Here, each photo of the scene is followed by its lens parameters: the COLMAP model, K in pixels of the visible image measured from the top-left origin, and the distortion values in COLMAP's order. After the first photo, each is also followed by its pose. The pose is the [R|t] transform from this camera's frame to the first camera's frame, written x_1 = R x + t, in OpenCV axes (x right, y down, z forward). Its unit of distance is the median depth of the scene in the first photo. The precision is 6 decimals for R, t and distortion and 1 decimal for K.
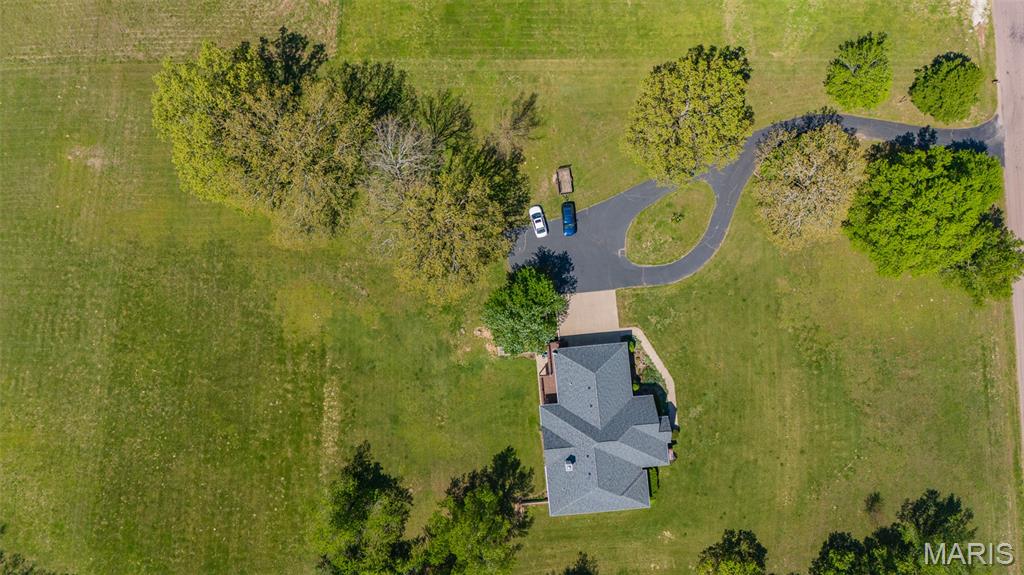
lens RADIAL K [[755.4, 0, 509.5], [0, 755.4, 273.1], [0, 0, 1]] dist [0.076840, -0.071477]
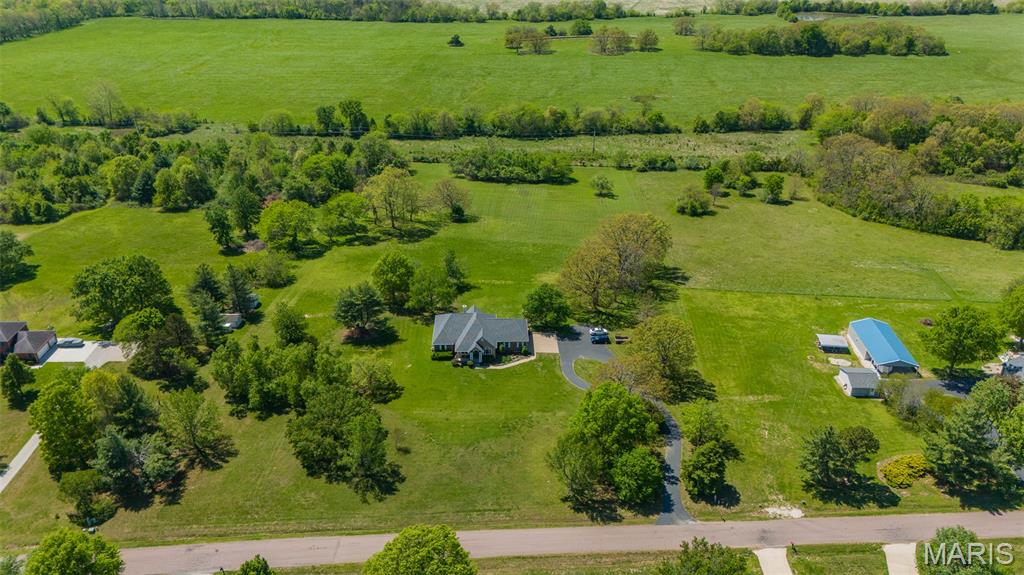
lens RADIAL K [[755.4, 0, 512.9], [0, 755.4, 288.0], [0, 0, 1]] dist [0.076840, -0.071477]
pose [[-0.067893, 0.471836, -0.879068, 1.538460], [-0.997692, -0.033124, 0.059275, 0.029413], [-0.001150, 0.881064, 0.472996, 0.085593]]
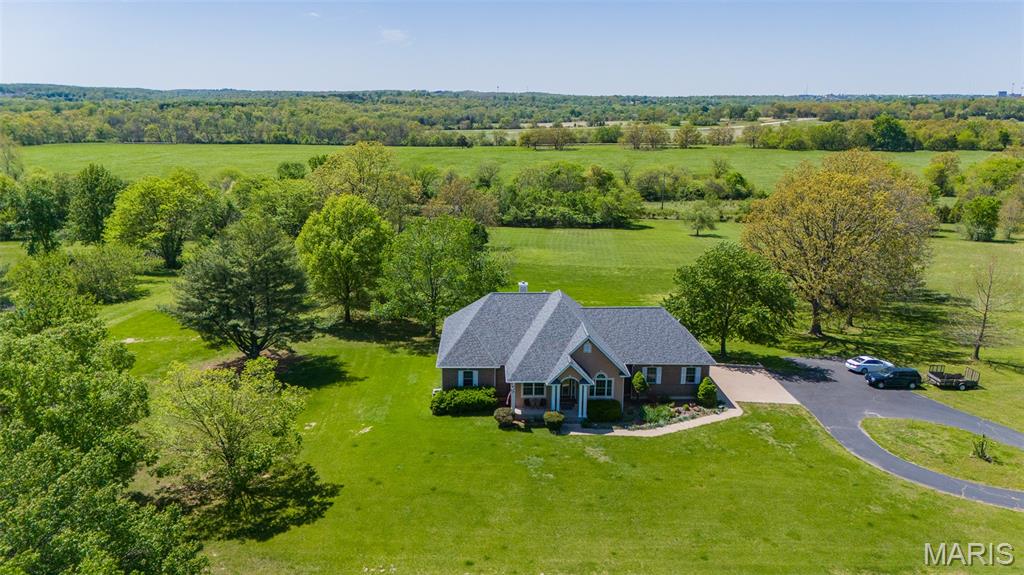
lens RADIAL K [[755.4, 0, 511.9], [0, 755.4, 281.3], [0, 0, 1]] dist [0.076840, -0.071477]
pose [[-0.061829, 0.240781, -0.968608, 0.693972], [-0.998037, -0.024629, 0.057585, 0.210214], [-0.009990, 0.970267, 0.241832, 0.767768]]
